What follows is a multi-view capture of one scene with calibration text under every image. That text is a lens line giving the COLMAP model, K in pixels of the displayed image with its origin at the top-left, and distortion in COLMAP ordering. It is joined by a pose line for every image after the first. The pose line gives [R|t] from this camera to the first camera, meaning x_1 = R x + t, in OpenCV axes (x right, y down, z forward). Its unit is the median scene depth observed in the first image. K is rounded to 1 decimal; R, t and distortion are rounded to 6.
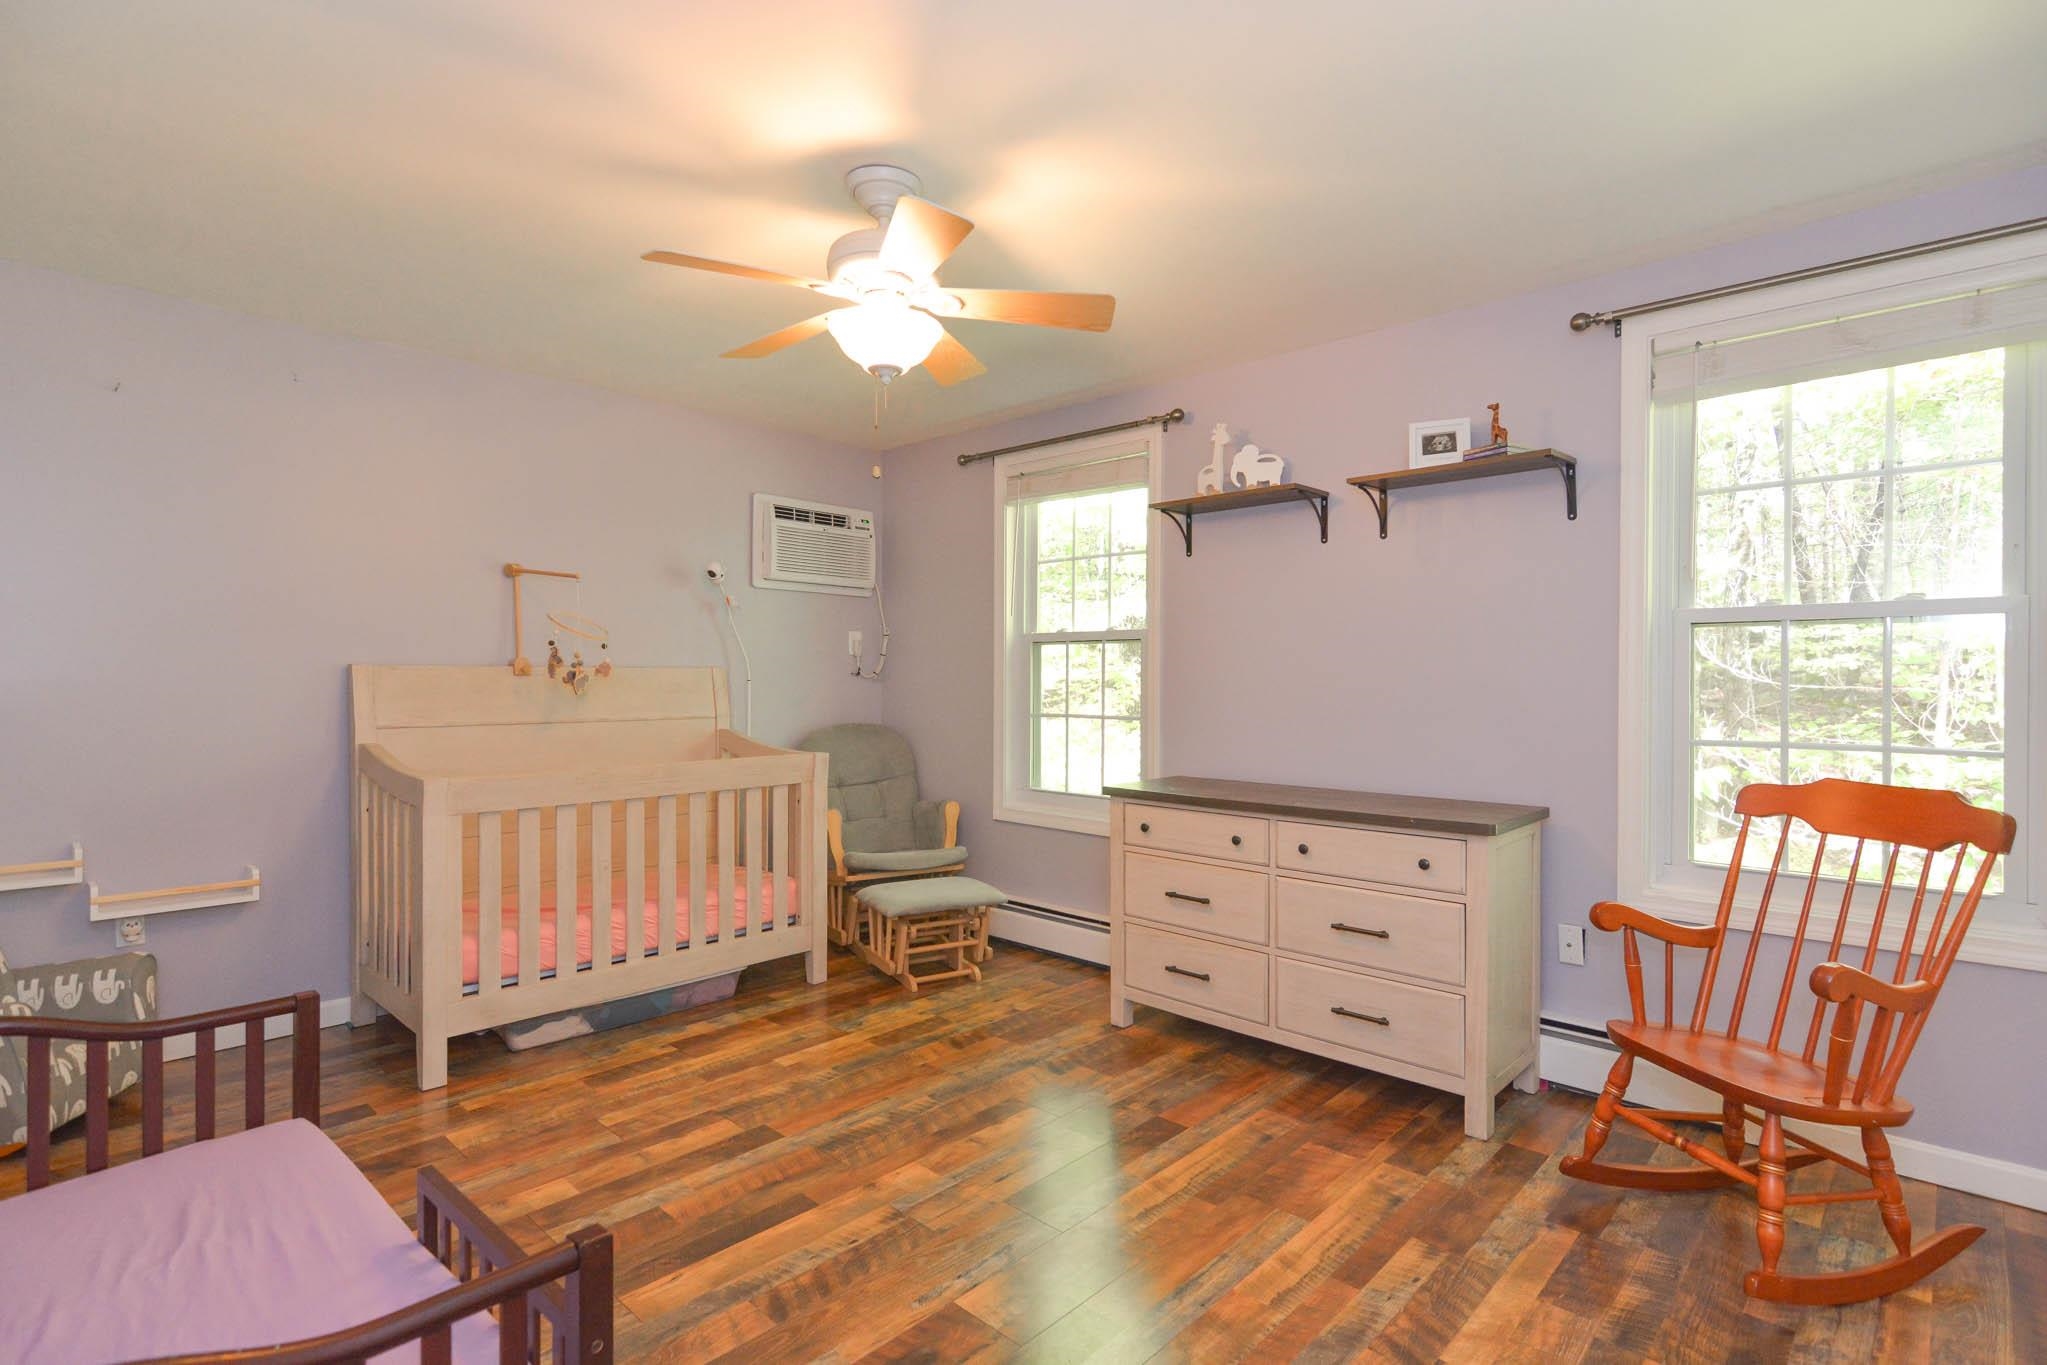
lens RADIAL K [[986.9, 0, 1030.7], [0, 986.9, 693.9], [0, 0, 1]] dist [0.006970, -0.003829]
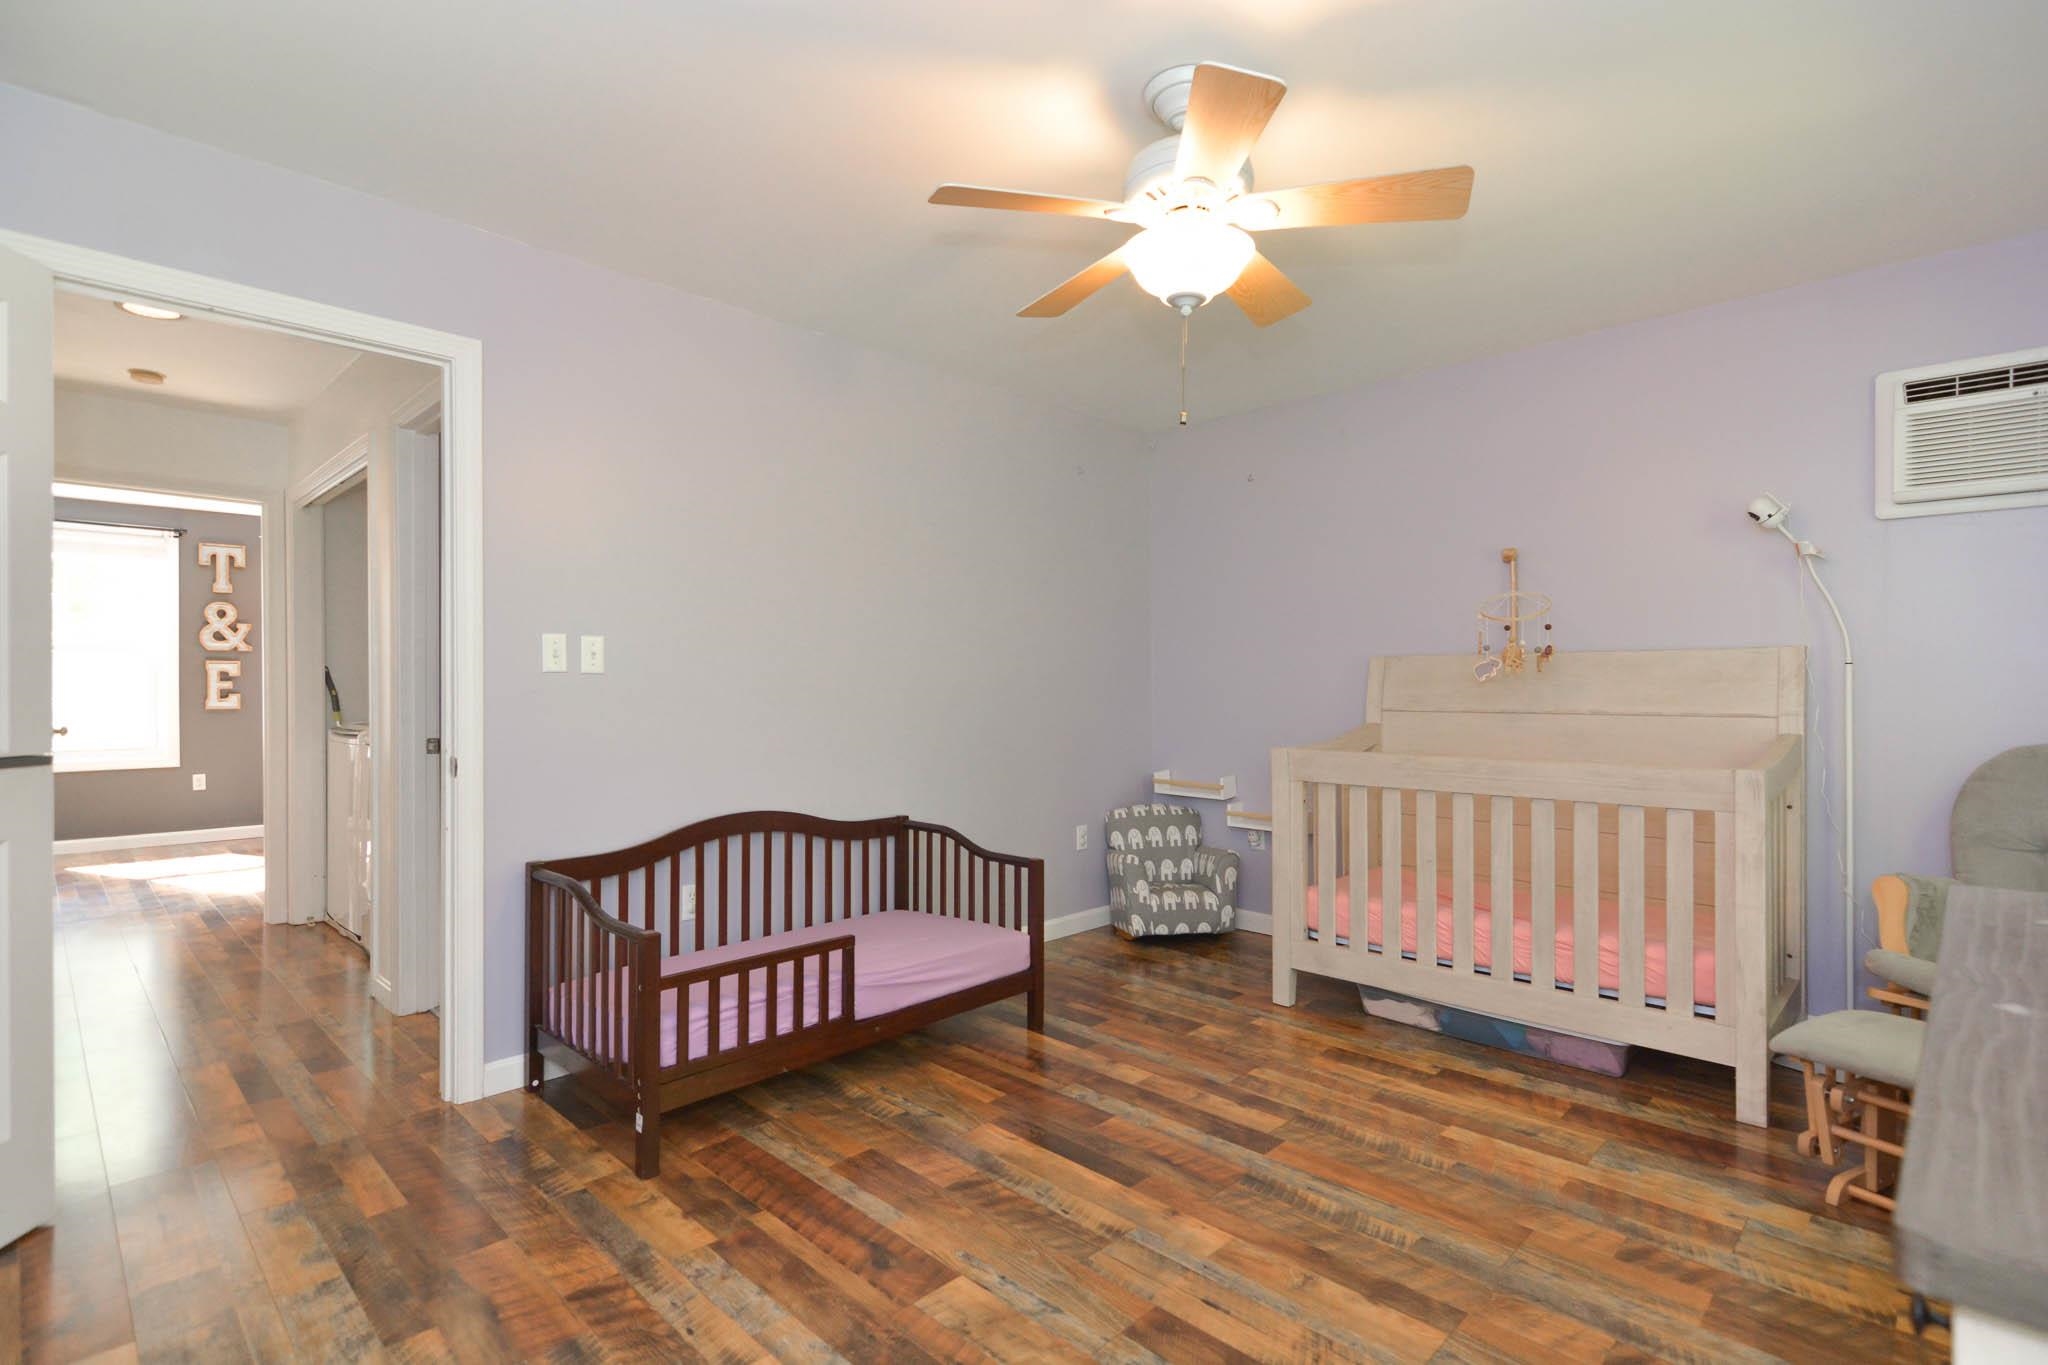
lens RADIAL K [[987.4, 0, 1033.9], [0, 987.4, 708.7], [0, 0, 1]] dist [0.006970, -0.003829]
pose [[-0.030169, 0.020892, -0.999326, 0.671201], [-0.017360, 0.999620, 0.021422, 0.019350], [0.999394, 0.017994, -0.029795, 0.814518]]
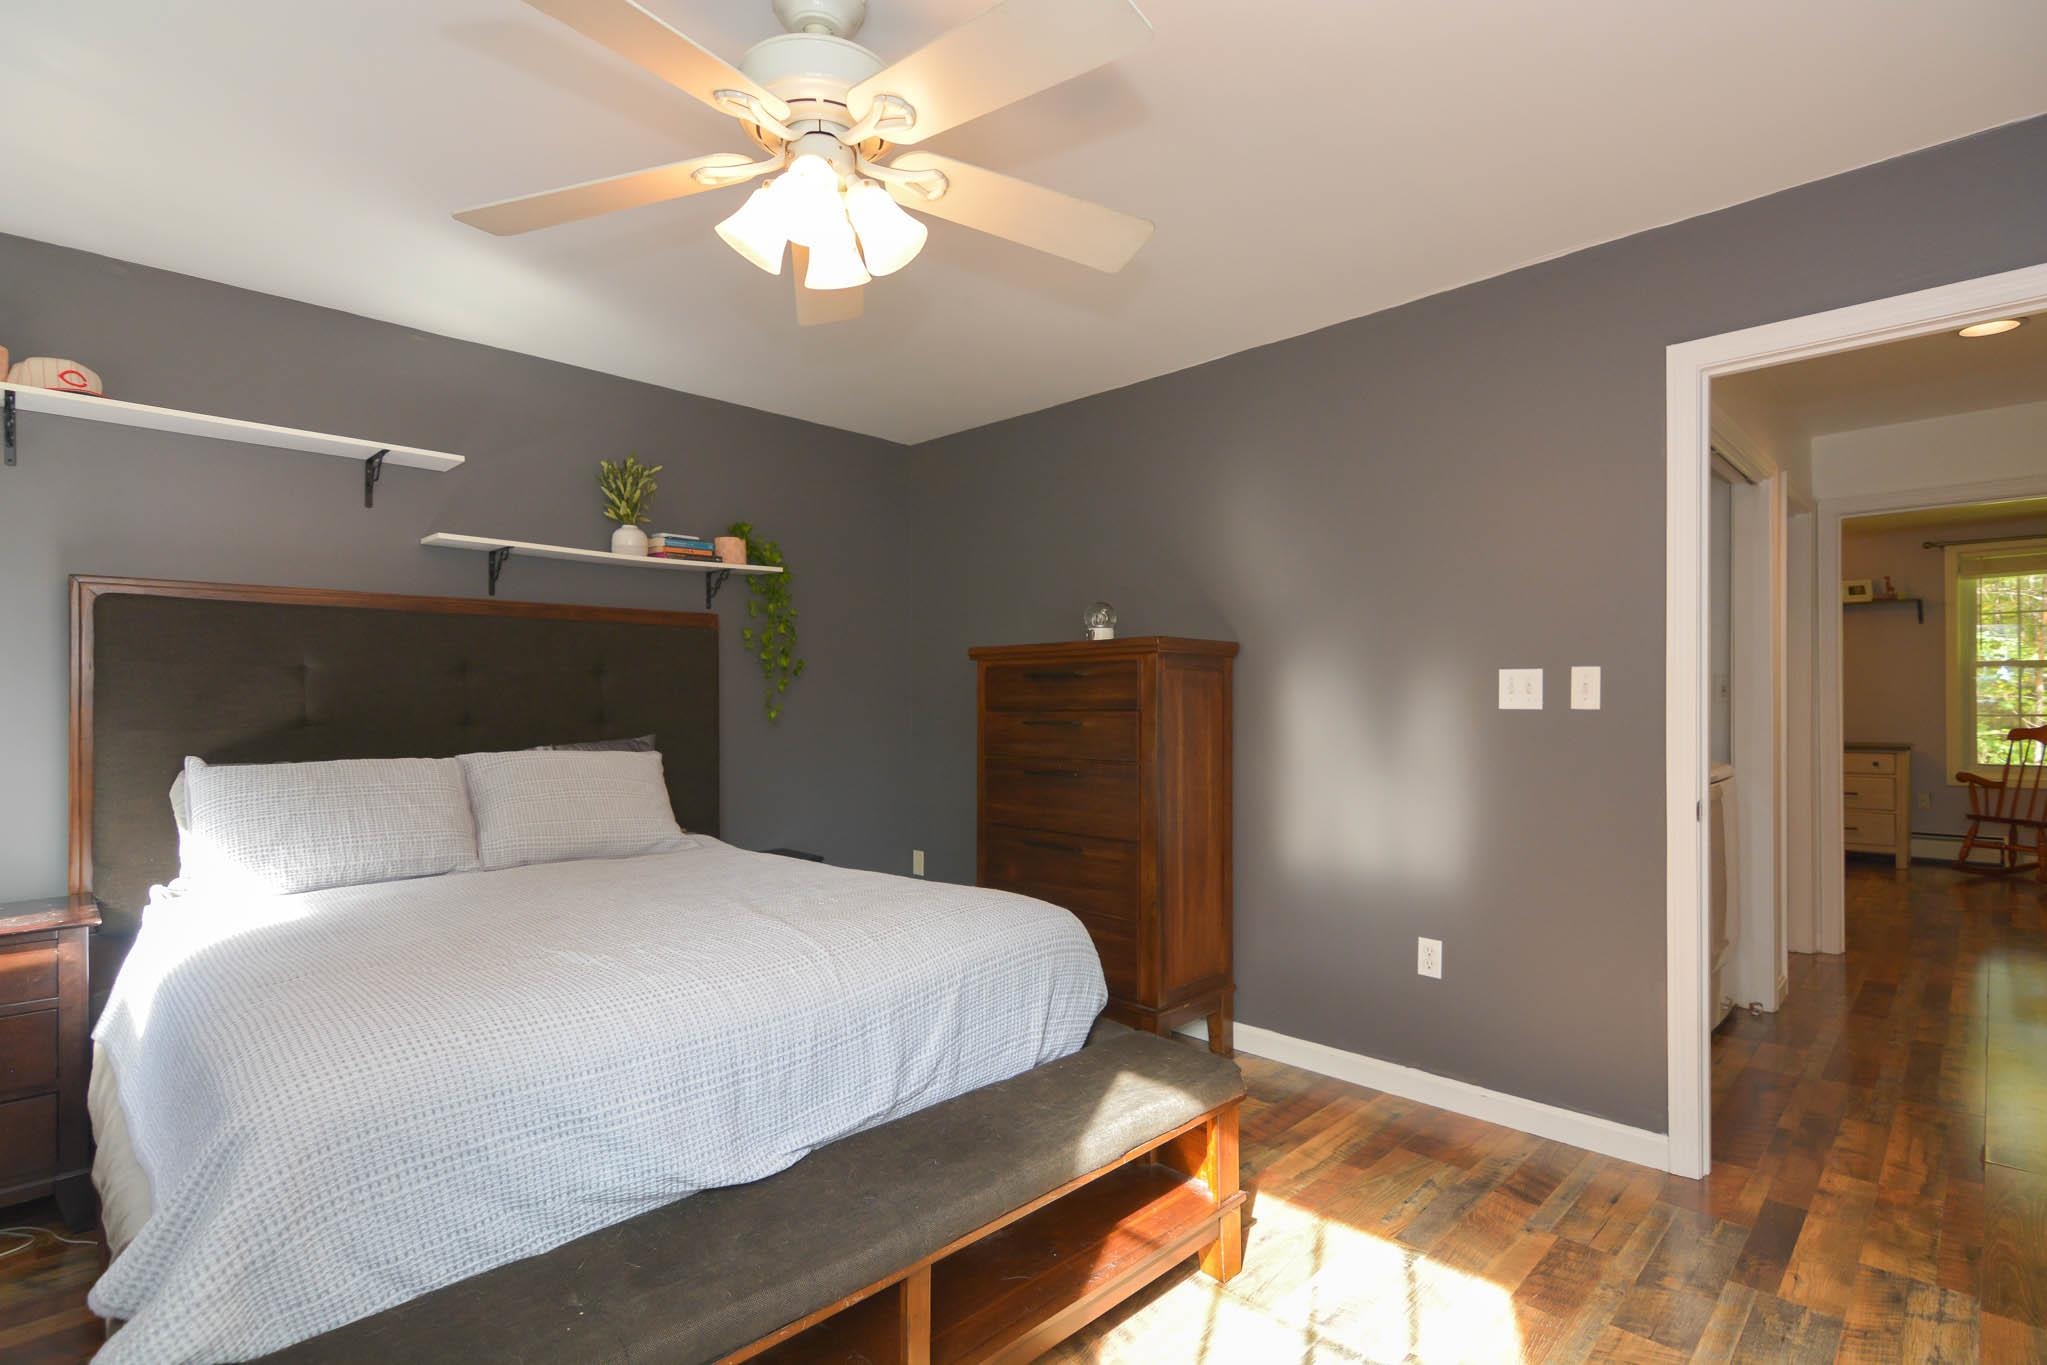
lens RADIAL K [[986.9, 0, 1050.0], [0, 986.9, 695.3], [0, 0, 1]] dist [0.006970, -0.003829]
pose [[0.999754, -0.006212, -0.021296, -1.341074], [0.005785, 0.999782, -0.020049, 0.028917], [0.021416, 0.019921, 0.999572, -1.276929]]
